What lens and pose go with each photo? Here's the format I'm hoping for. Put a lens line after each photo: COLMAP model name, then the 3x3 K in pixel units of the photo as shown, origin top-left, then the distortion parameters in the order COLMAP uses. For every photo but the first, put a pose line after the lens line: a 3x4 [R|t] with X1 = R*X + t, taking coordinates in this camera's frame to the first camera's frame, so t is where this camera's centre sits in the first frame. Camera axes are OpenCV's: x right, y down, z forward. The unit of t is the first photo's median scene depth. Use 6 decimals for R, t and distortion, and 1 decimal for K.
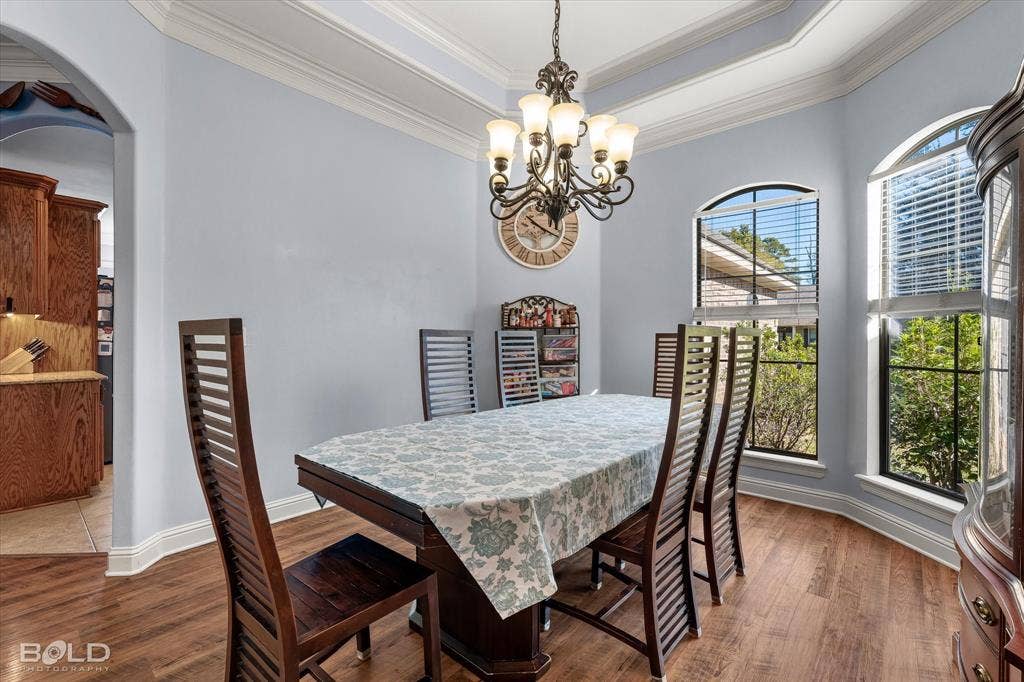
lens RADIAL K [[449.0, 0, 514.5], [0, 449.0, 339.6], [0, 0, 1]] dist [-0.009625, 0.004368]
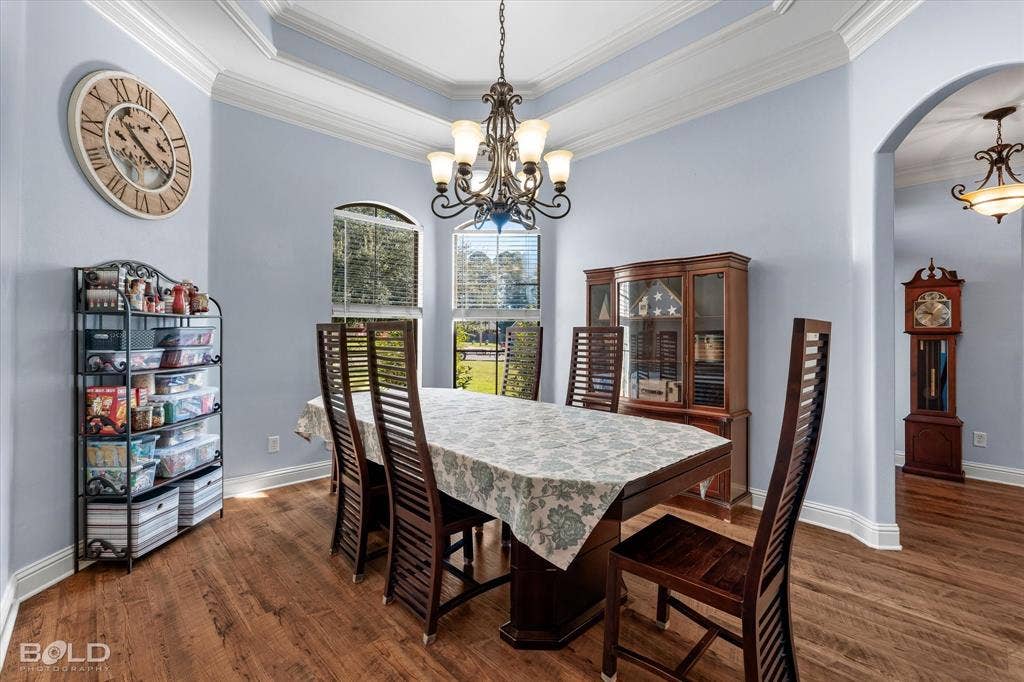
lens RADIAL K [[449.0, 0, 510.5], [0, 449.0, 331.6], [0, 0, 1]] dist [-0.009625, 0.004368]
pose [[0.103948, 0.005486, 0.994568, -0.662867], [-0.003173, 0.999982, -0.005184, -0.001720], [-0.994578, -0.002617, 0.103964, 0.581400]]
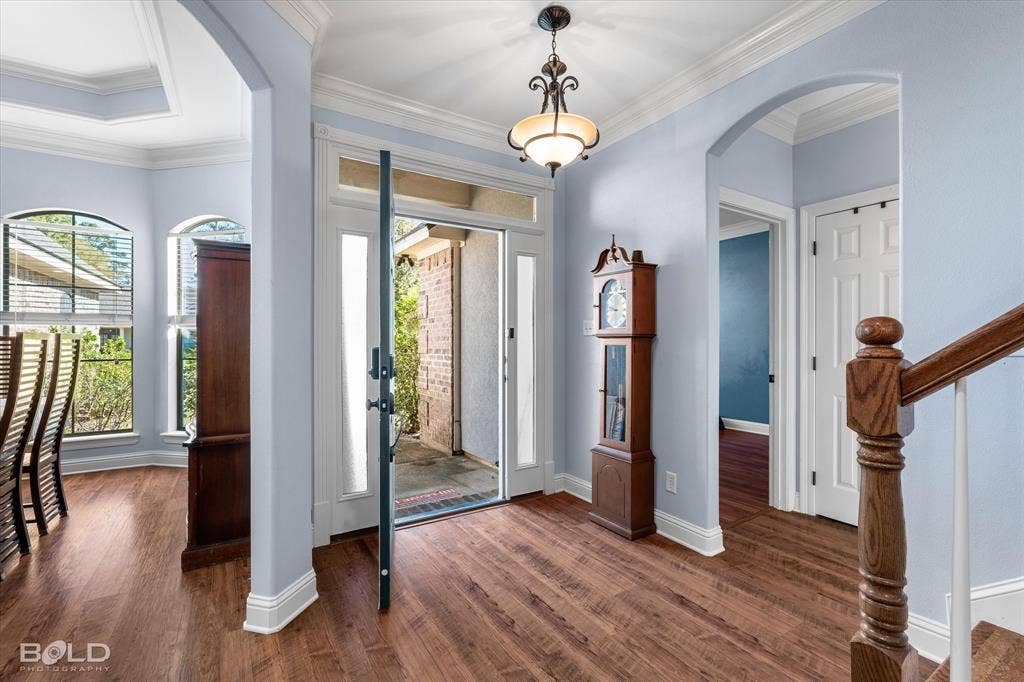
lens RADIAL K [[449.0, 0, 512.1], [0, 449.0, 340.3], [0, 0, 1]] dist [-0.009625, 0.004368]
pose [[0.292376, -0.000088, 0.956304, -0.265789], [0.003153, 0.999995, -0.000872, 0.000212], [-0.956298, 0.003270, 0.292374, -0.472016]]
